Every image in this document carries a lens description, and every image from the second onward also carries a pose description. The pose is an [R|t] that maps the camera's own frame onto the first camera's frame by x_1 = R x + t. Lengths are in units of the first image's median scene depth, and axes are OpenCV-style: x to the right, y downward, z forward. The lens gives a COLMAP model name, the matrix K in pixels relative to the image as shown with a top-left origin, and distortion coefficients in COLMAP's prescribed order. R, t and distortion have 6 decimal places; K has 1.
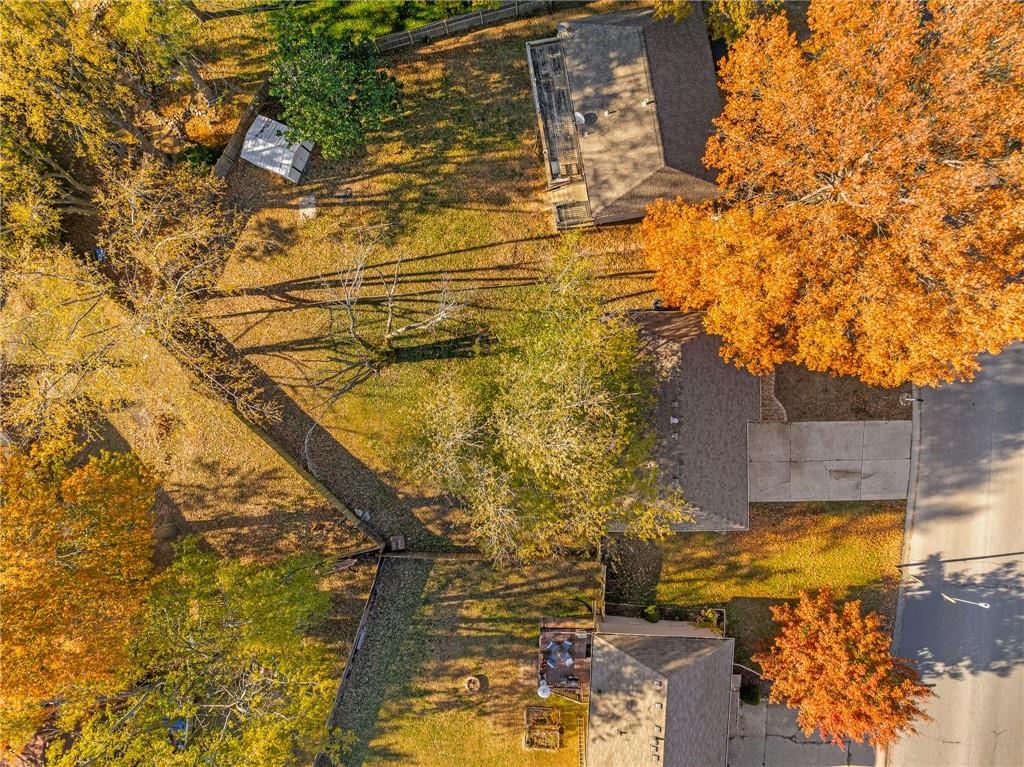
lens RADIAL K [[730.4, 0, 512.0], [0, 730.4, 383.5], [0, 0, 1]] dist [0.000978, -0.059527]
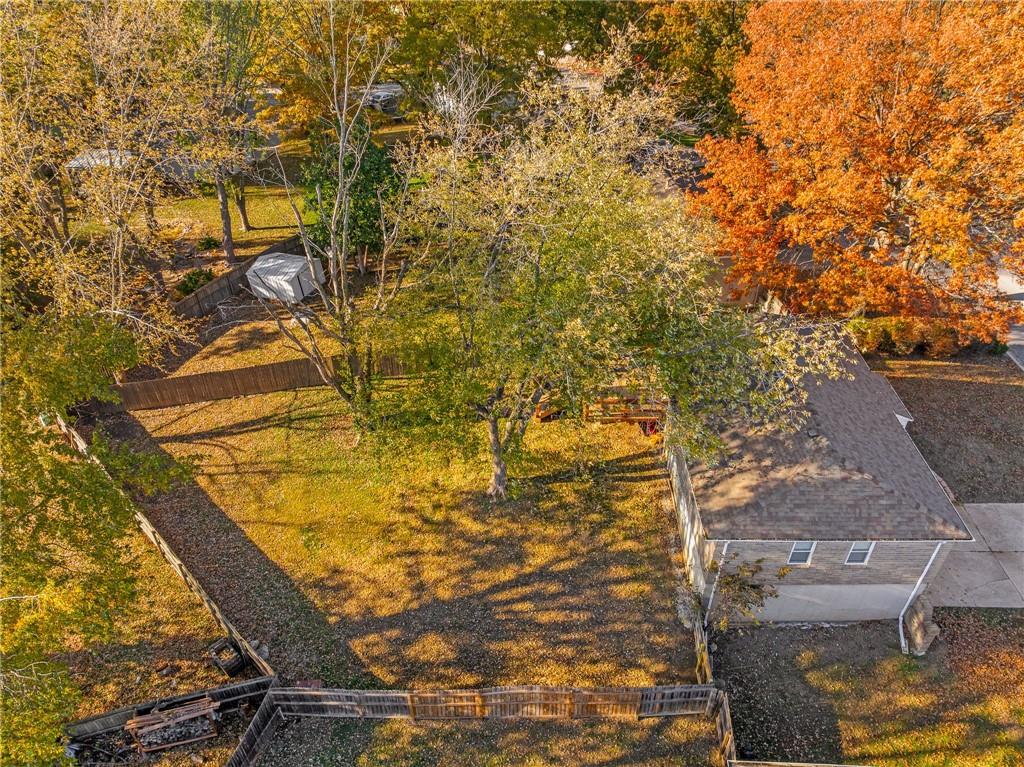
lens RADIAL K [[729.7, 0, 511.2], [0, 729.7, 372.0], [0, 0, 1]] dist [-0.049435, 0.012846]
pose [[0.999661, 0.024155, -0.009700, -0.014773], [-0.022006, 0.585246, -0.810557, 0.499258], [-0.013902, 0.810496, 0.585579, 0.525419]]
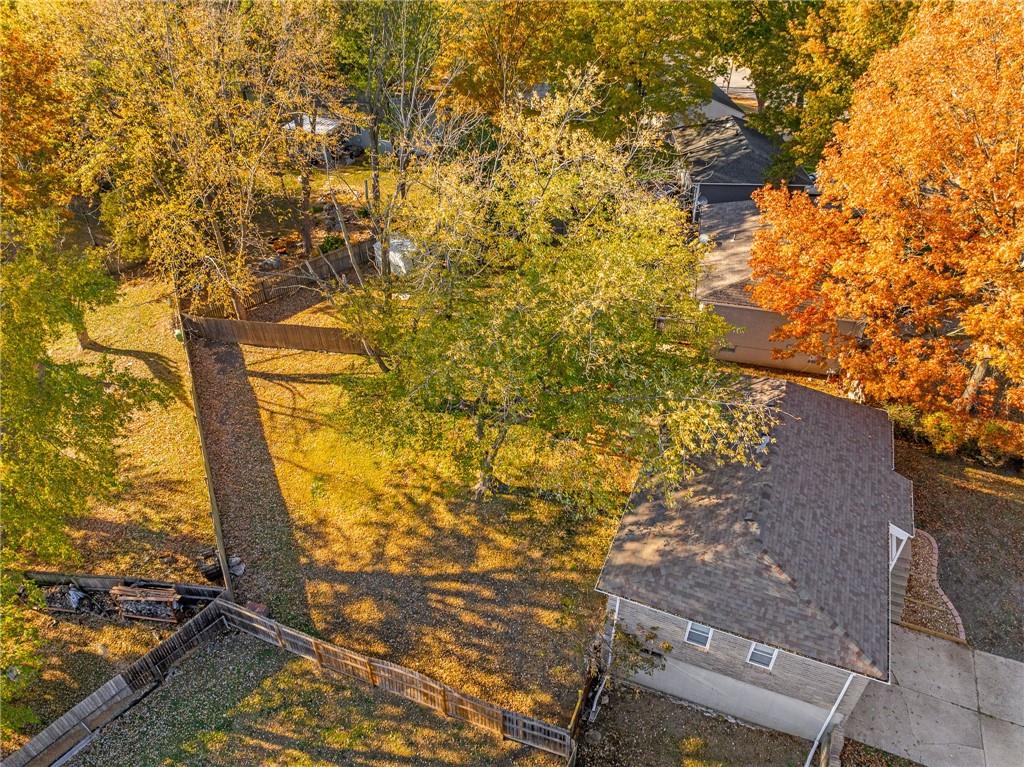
lens RADIAL K [[729.7, 0, 511.2], [0, 729.7, 372.0], [0, 0, 1]] dist [-0.049435, 0.012846]
pose [[0.920829, 0.241548, -0.306153, 0.169097], [-0.389772, 0.545220, -0.742168, 0.469386], [-0.012348, 0.802739, 0.596203, 0.498795]]
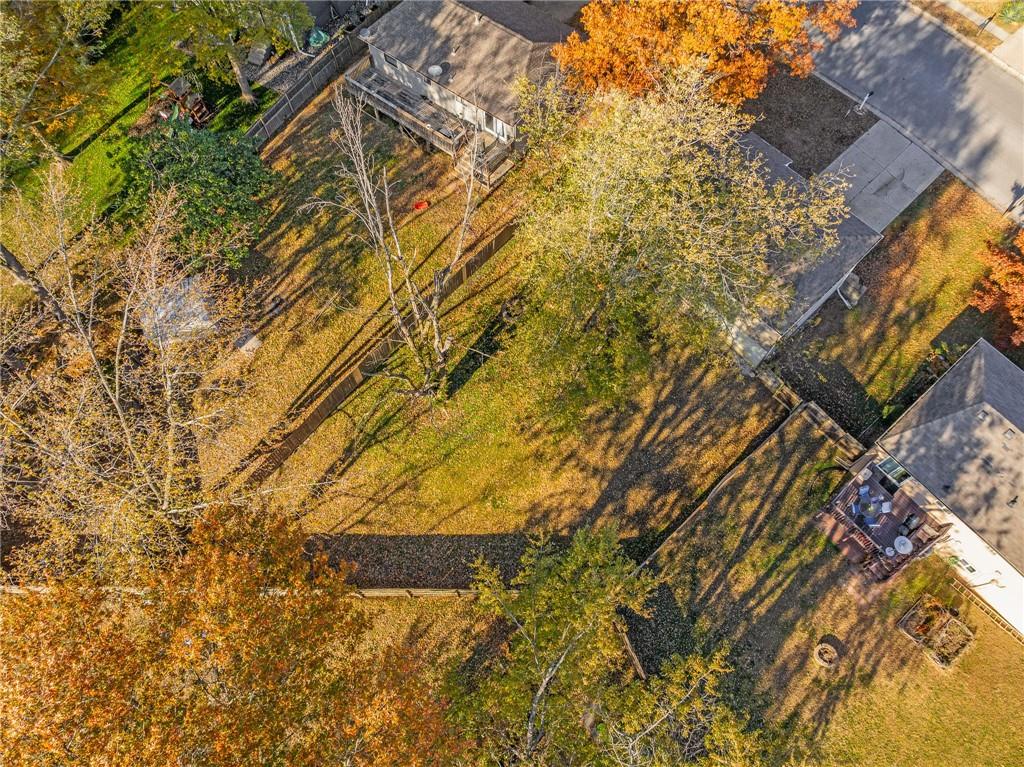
lens RADIAL K [[728.4, 0, 512.0], [0, 728.4, 383.5], [0, 0, 1]] dist [-0.036185, 0.007036]
pose [[0.737436, -0.607307, 0.295577, -0.325592], [0.675407, 0.665423, -0.317864, 0.257100], [-0.003642, 0.434039, 0.900887, 0.265409]]
